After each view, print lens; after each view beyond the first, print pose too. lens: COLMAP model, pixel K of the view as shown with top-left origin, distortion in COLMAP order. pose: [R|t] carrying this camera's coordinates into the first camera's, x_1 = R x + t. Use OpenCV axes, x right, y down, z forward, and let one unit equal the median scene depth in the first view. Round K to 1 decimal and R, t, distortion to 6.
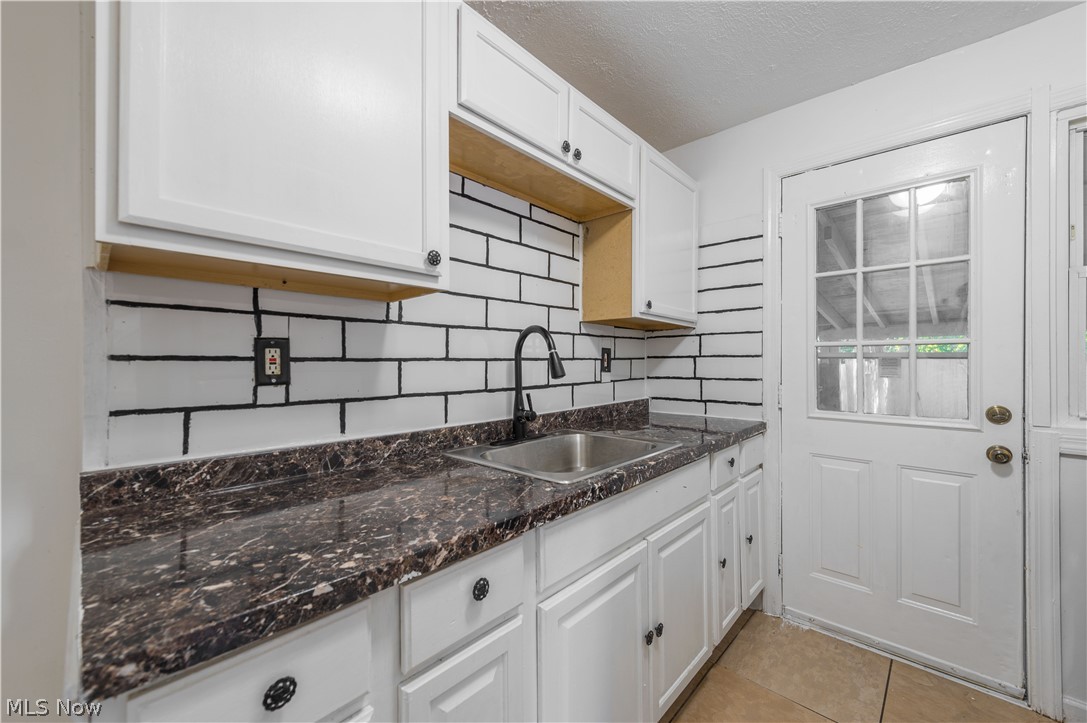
lens RADIAL K [[432.6, 0, 564.8], [0, 432.6, 361.2], [0, 0, 1]] dist [0.016611, -0.006428]
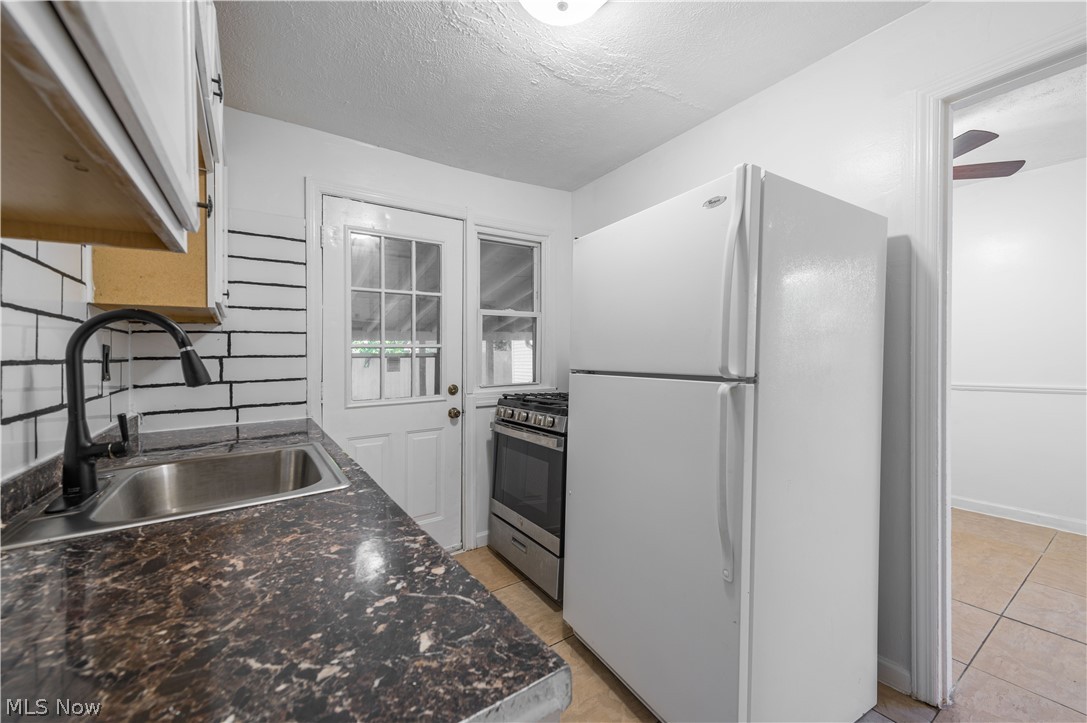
lens RADIAL K [[432.6, 0, 564.8], [0, 432.6, 361.2], [0, 0, 1]] dist [0.016611, -0.006428]
pose [[0.209320, -0.014272, 0.977743, -0.566782], [0.019876, 0.999749, 0.010338, 0.002860], [-0.977645, 0.017269, 0.209551, 0.218951]]
